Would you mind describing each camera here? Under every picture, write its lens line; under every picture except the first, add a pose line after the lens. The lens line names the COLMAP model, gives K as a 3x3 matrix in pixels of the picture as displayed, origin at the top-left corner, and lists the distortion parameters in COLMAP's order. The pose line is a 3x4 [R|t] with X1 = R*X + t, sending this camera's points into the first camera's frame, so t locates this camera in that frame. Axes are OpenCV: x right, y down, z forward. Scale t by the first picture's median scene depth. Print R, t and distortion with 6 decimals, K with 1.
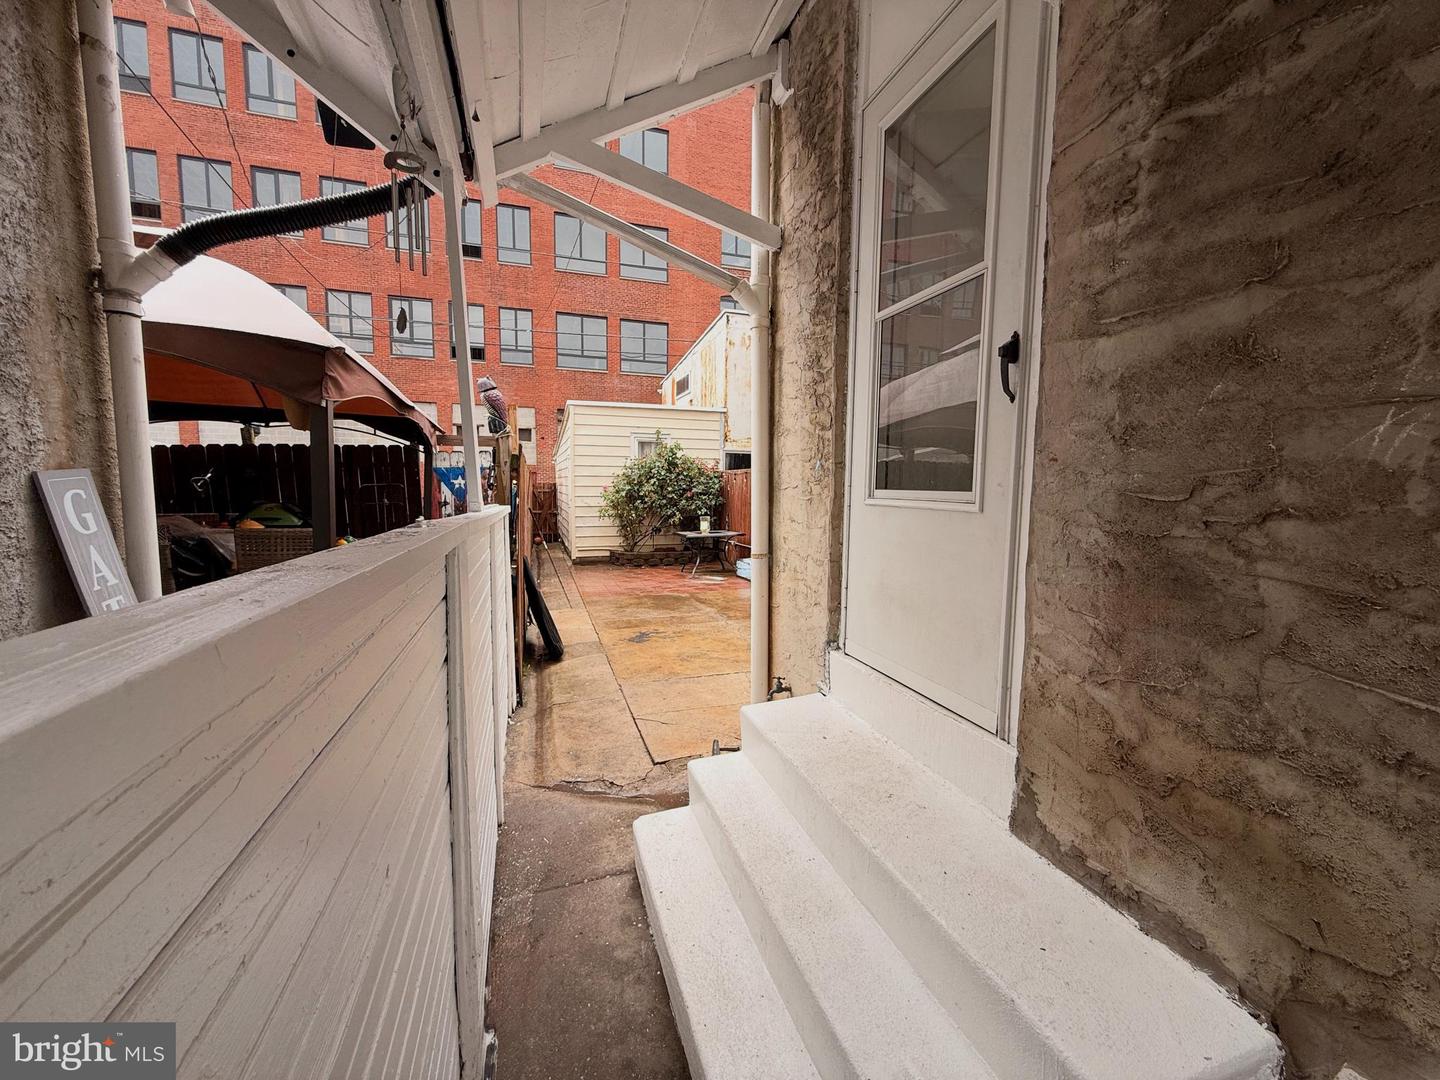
lens RADIAL K [[572.1, 0, 723.1], [0, 572.1, 541.7], [0, 0, 1]] dist [-0.001280, 0.000572]
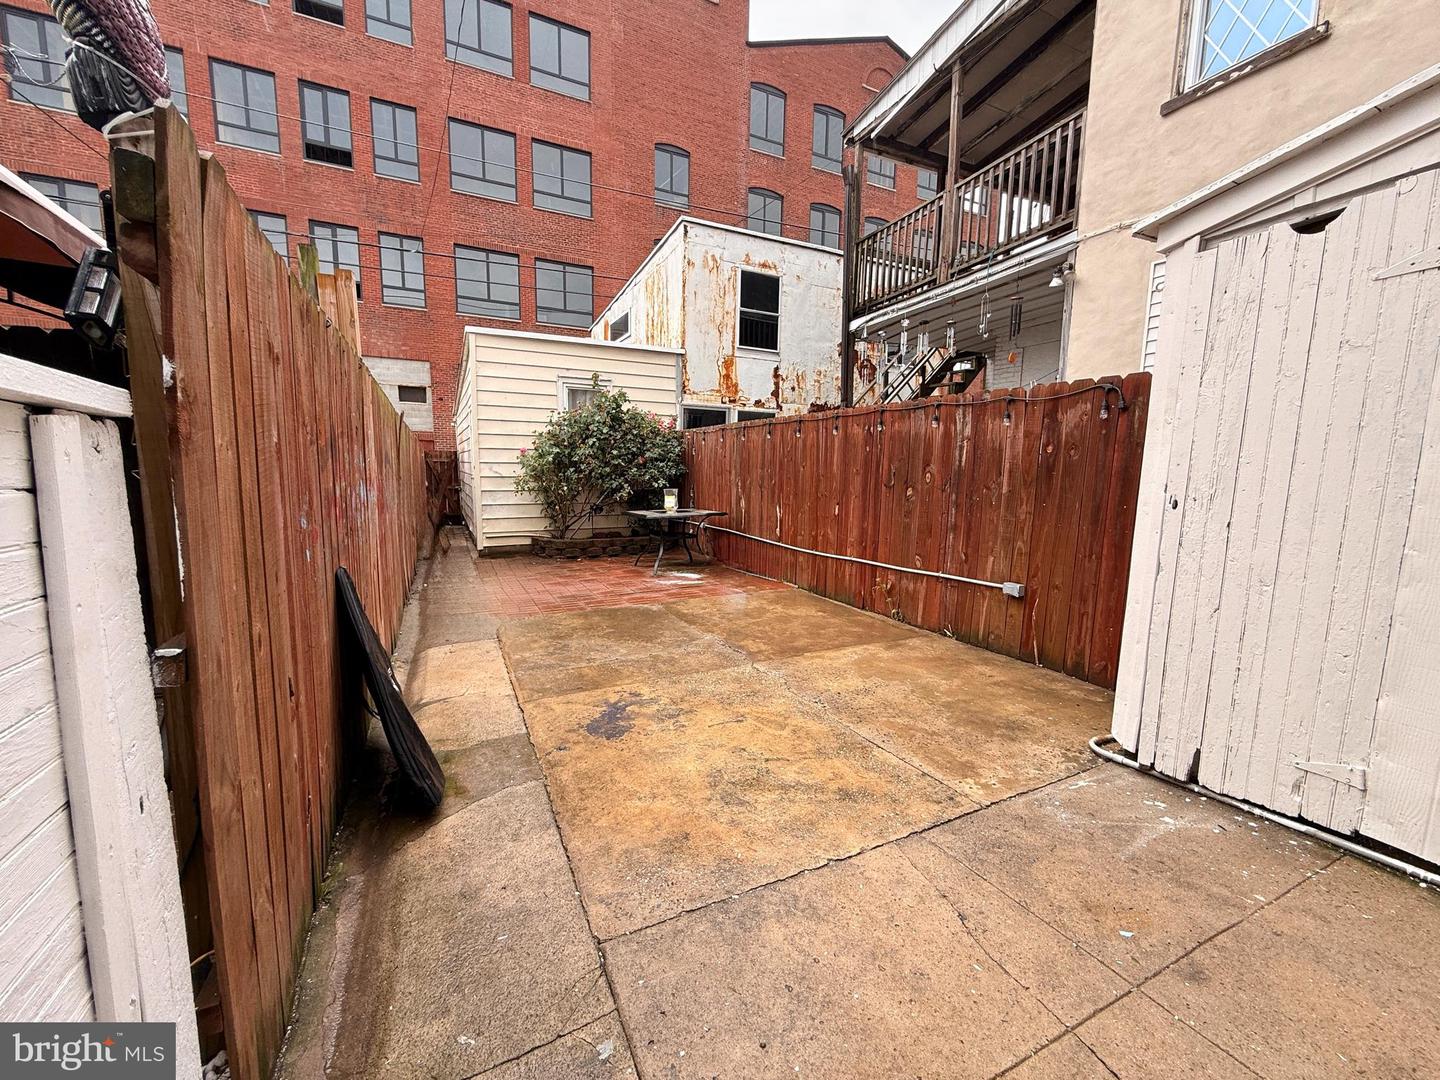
lens RADIAL K [[572.1, 0, 719.8], [0, 572.1, 540.0], [0, 0, 1]] dist [-0.001280, 0.000572]
pose [[0.991081, -0.013799, 0.132544, -0.056566], [0.009447, 0.999397, 0.033410, -0.003307], [-0.132925, -0.031860, 0.990614, 0.244394]]
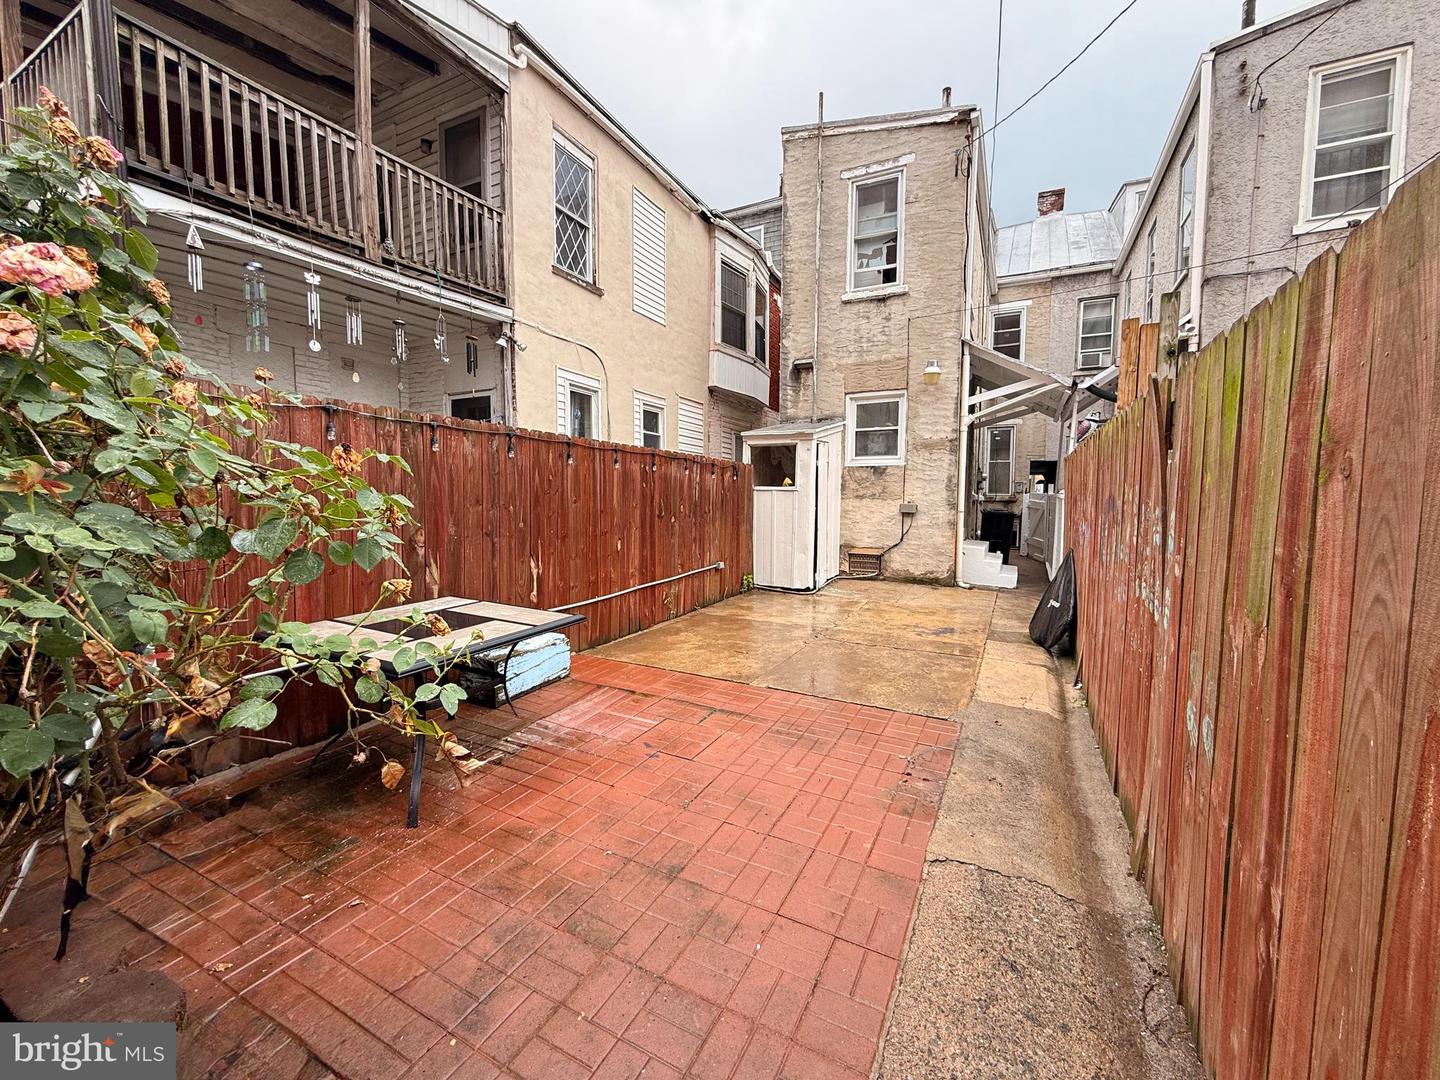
lens RADIAL K [[572.1, 0, 722.5], [0, 572.1, 540.7], [0, 0, 1]] dist [-0.001280, 0.000572]
pose [[-0.704348, -0.063963, 0.706967, -0.282649], [0.054644, 0.988091, 0.143839, -0.077142], [-0.707749, 0.139944, -0.692465, 0.964450]]
